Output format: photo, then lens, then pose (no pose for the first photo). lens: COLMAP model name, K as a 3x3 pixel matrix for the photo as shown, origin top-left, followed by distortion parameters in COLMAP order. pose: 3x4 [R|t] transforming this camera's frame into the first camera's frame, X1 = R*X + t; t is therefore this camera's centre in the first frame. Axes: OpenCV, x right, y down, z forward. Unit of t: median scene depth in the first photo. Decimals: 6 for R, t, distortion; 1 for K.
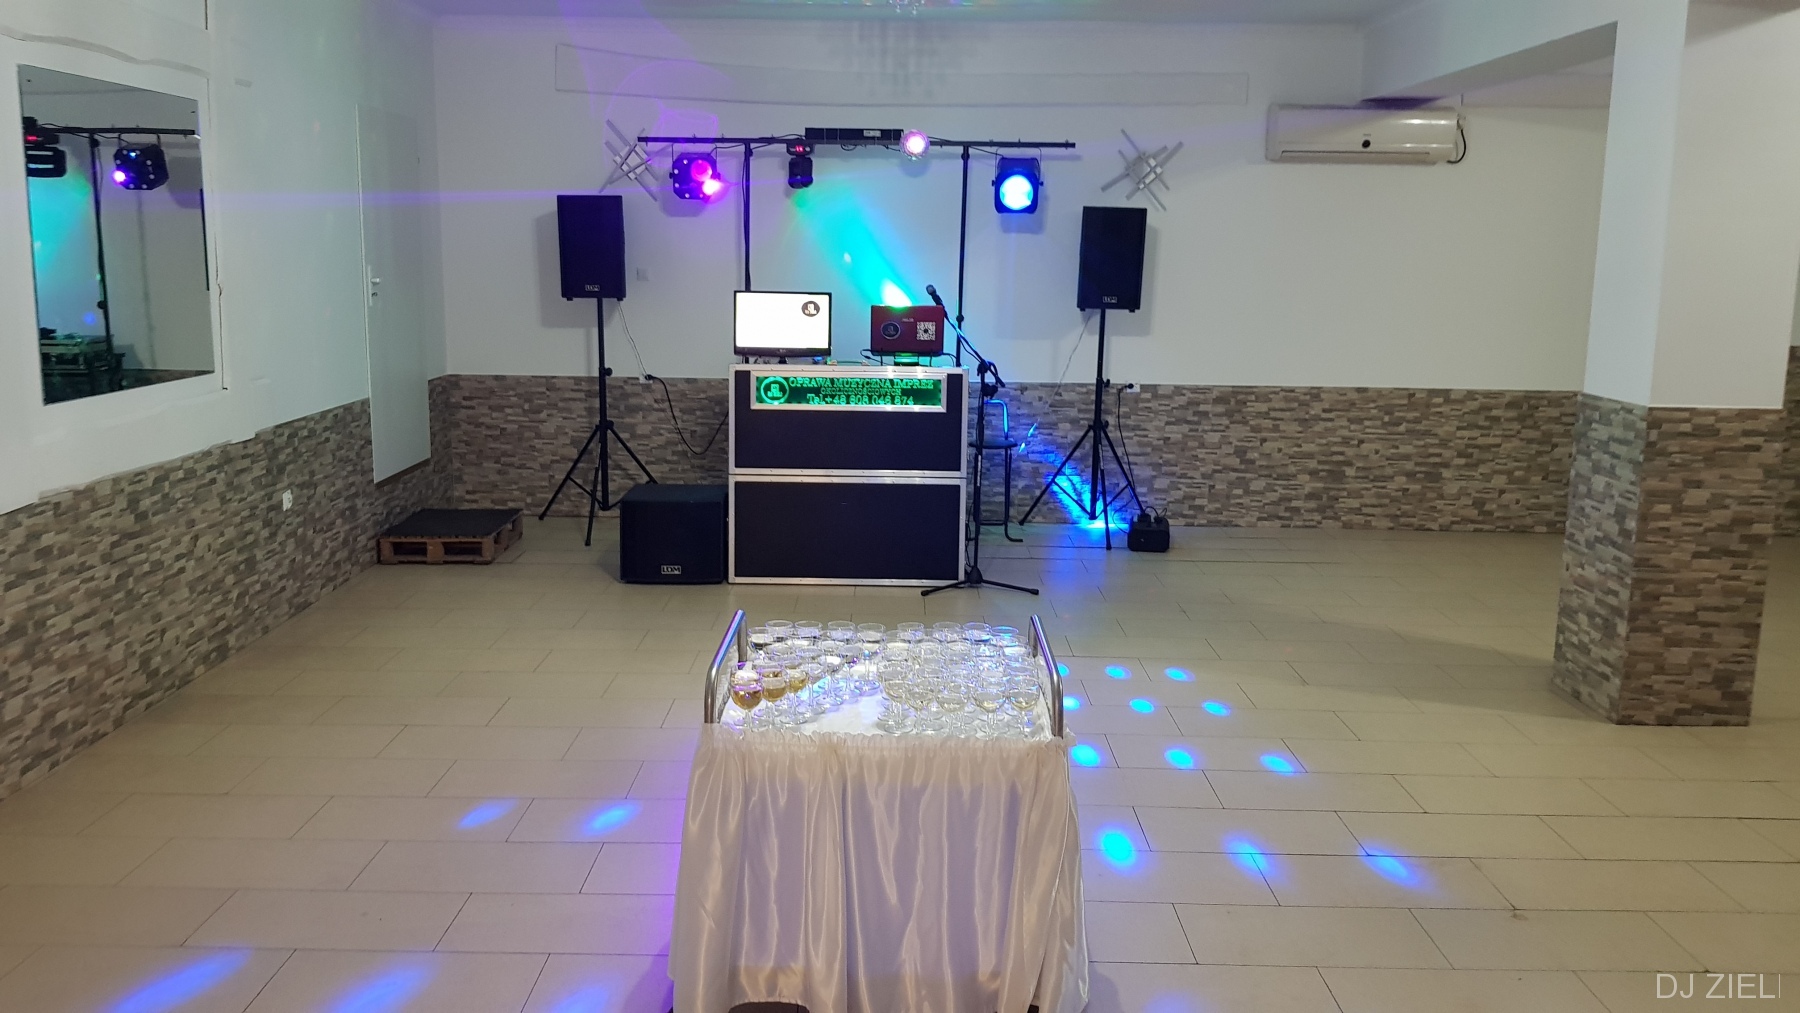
lens RADIAL K [[1466.9, 0, 883.9], [0, 1466.9, 477.6], [0, 0, 1]] dist [0.082990, -0.053030]
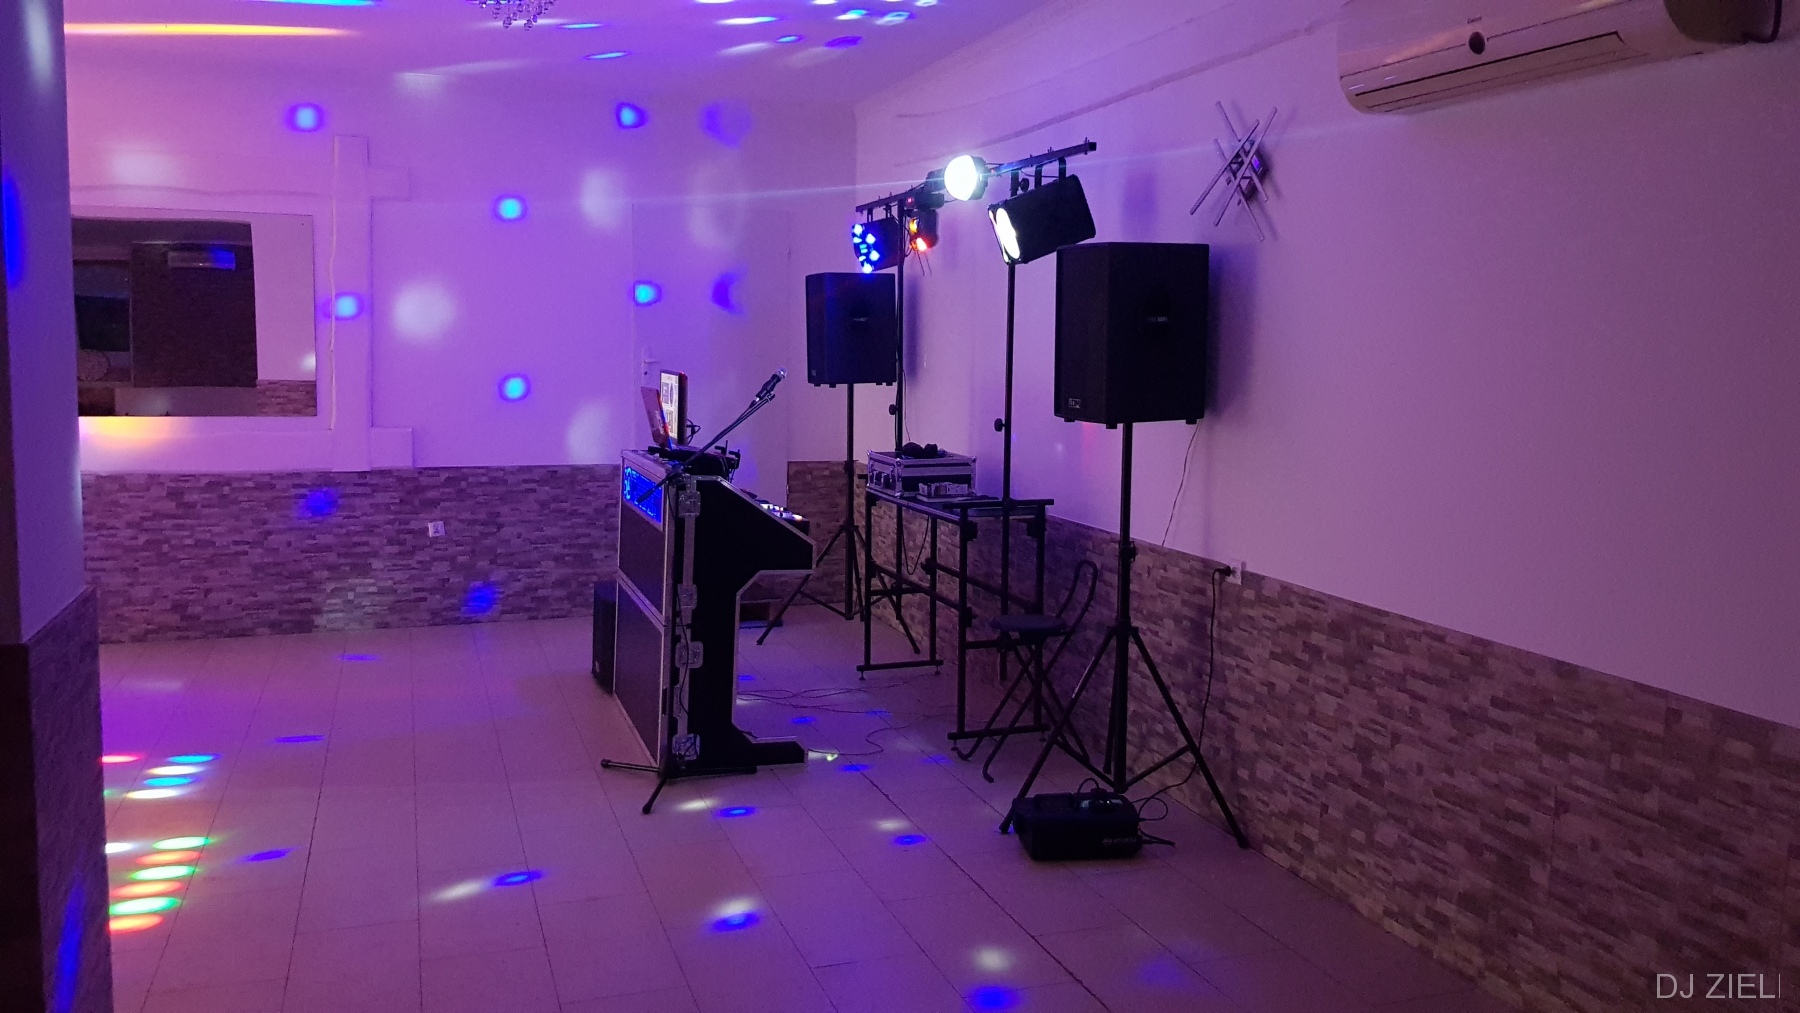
lens RADIAL K [[1466.9, 0, 826.4], [0, 1466.9, 471.0], [0, 0, 1]] dist [0.082990, -0.053030]
pose [[0.278509, 0.076622, -0.957372, 0.685080], [-0.158979, 0.986739, 0.032724, -0.099442], [0.947184, 0.143088, 0.286998, 0.754054]]
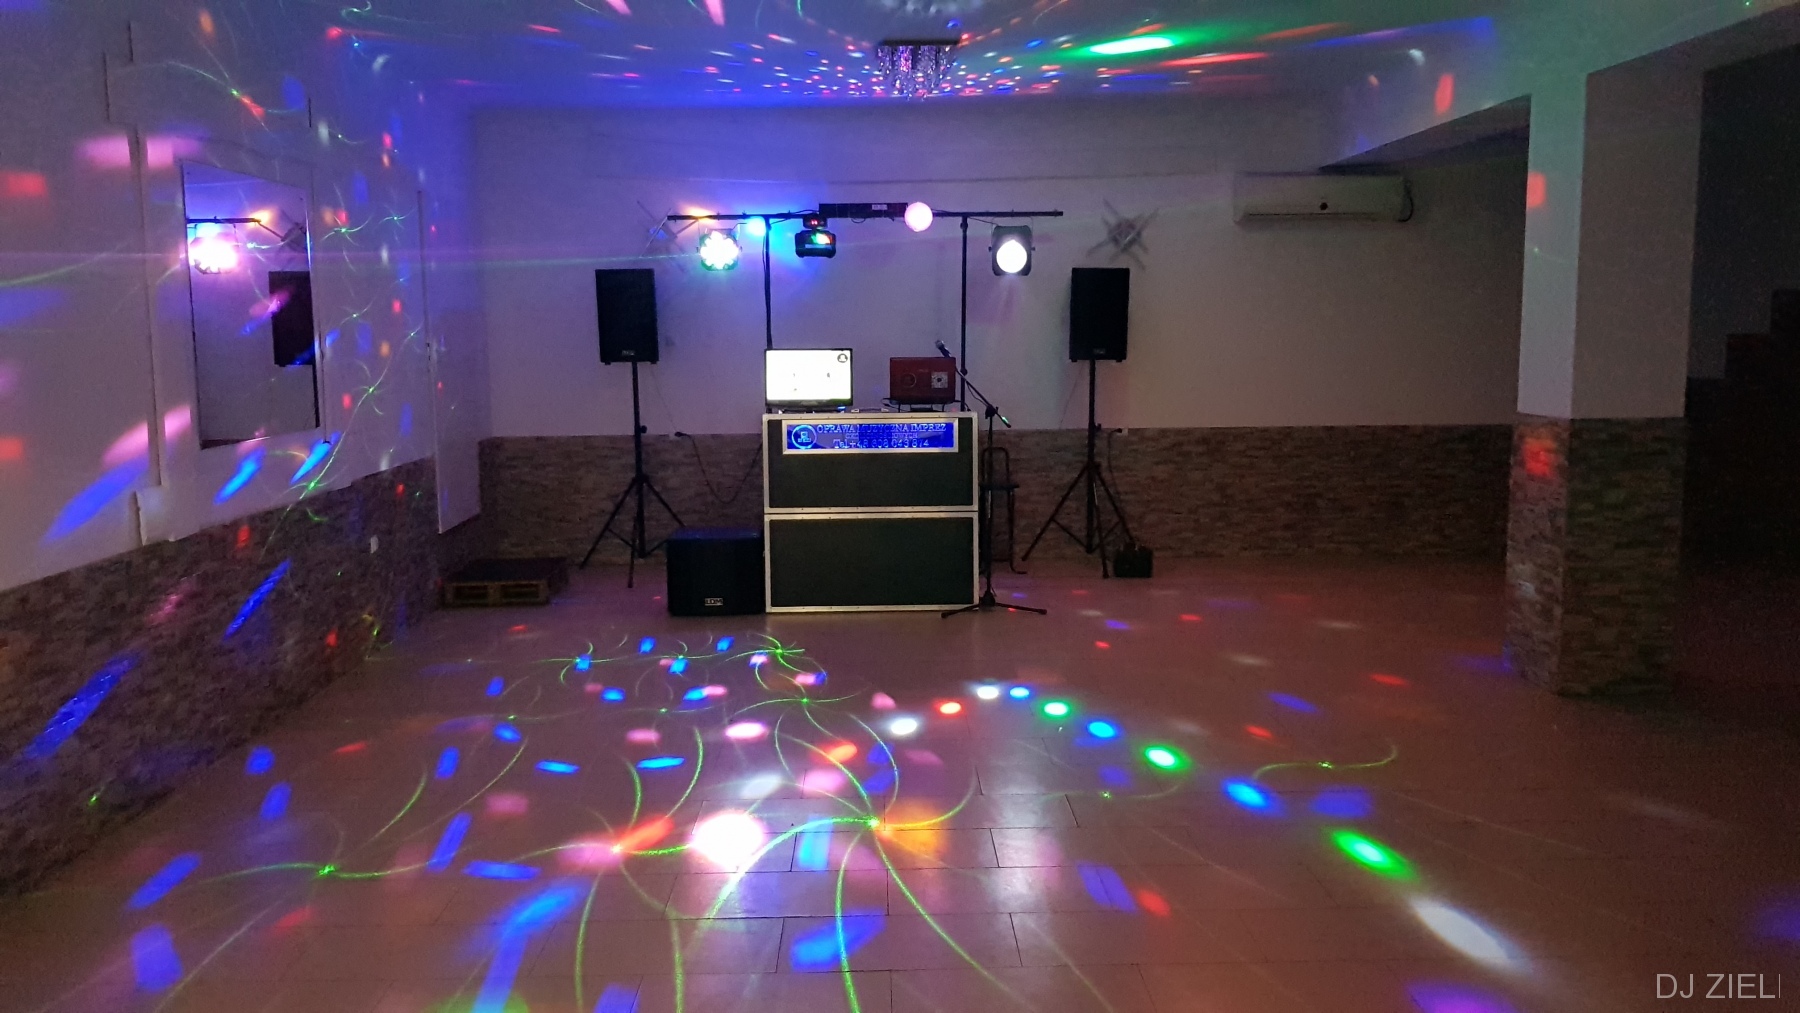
lens RADIAL K [[1466.9, 0, 895.0], [0, 1466.9, 503.4], [0, 0, 1]] dist [0.082990, -0.053030]
pose [[0.999341, -0.028279, 0.022762, -0.028025], [0.029086, 0.998931, -0.035941, 0.028461], [-0.021721, 0.036579, 0.999095, -0.094789]]
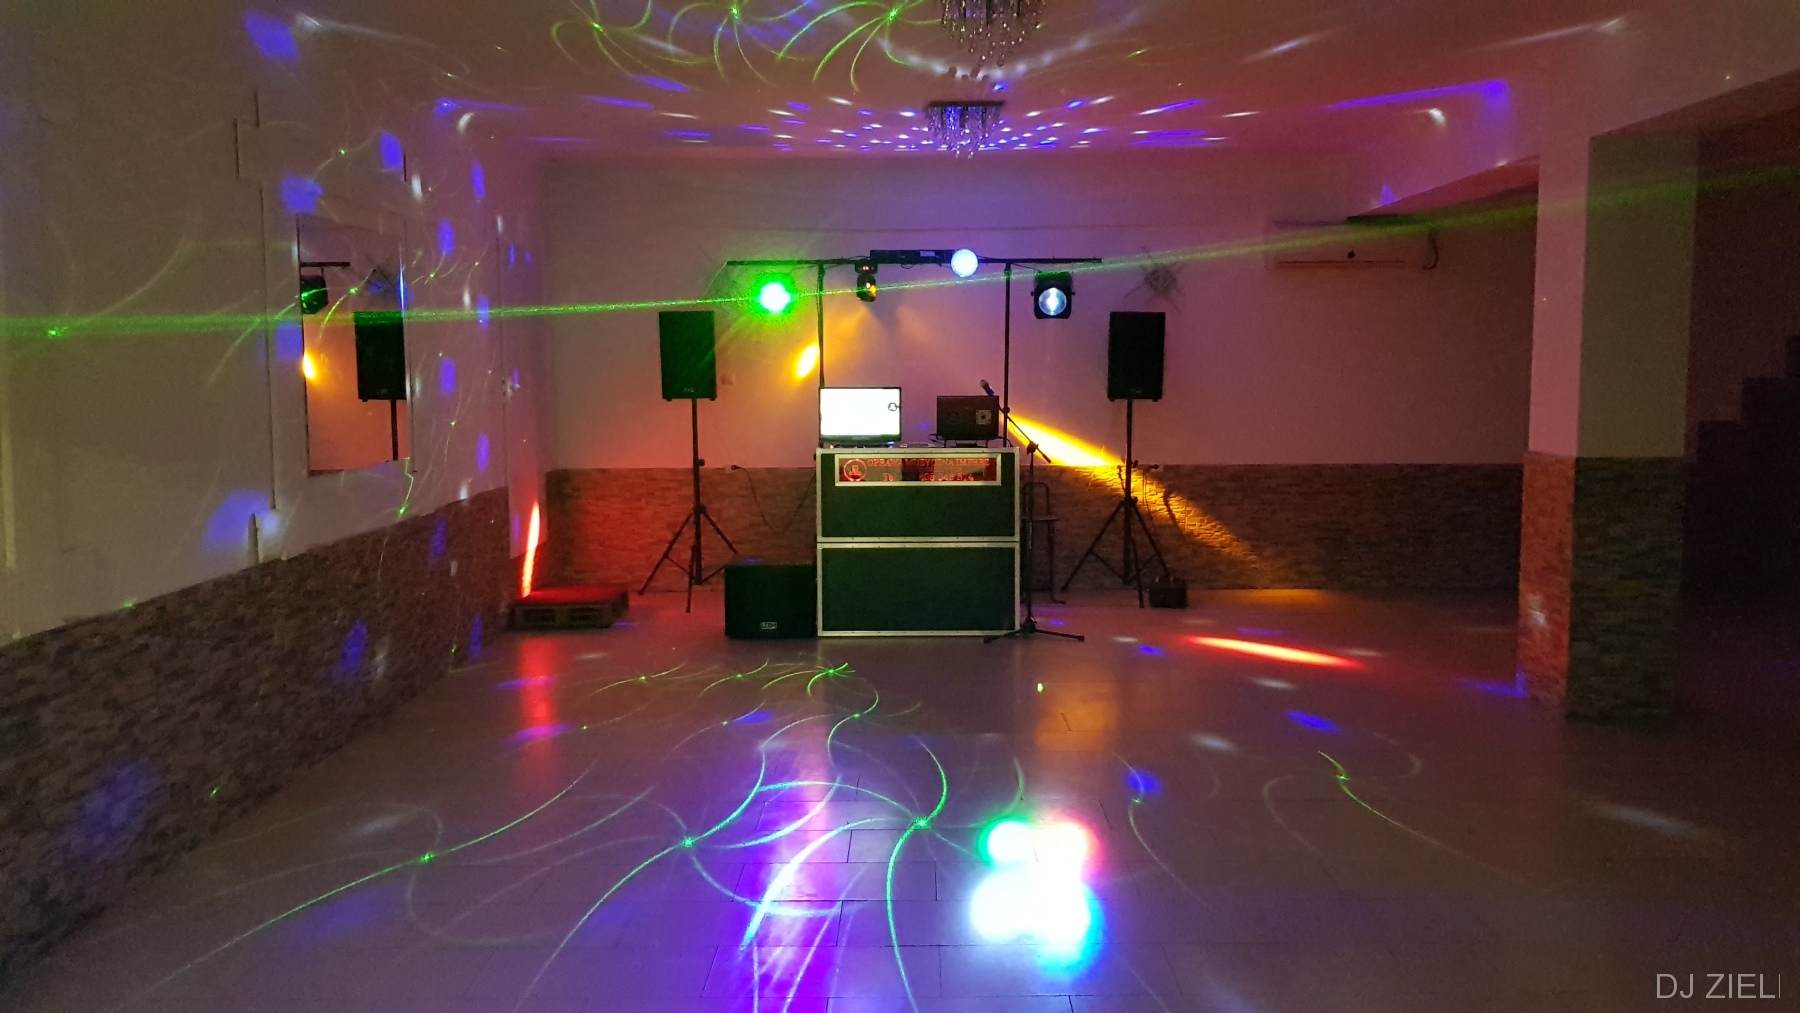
lens RADIAL K [[1466.9, 0, 911.9], [0, 1466.9, 493.7], [0, 0, 1]] dist [0.082990, -0.053030]
pose [[0.999770, -0.020081, 0.007483, -0.033176], [0.020544, 0.997473, -0.068014, 0.035032], [-0.006098, 0.068152, 0.997656, -0.148629]]
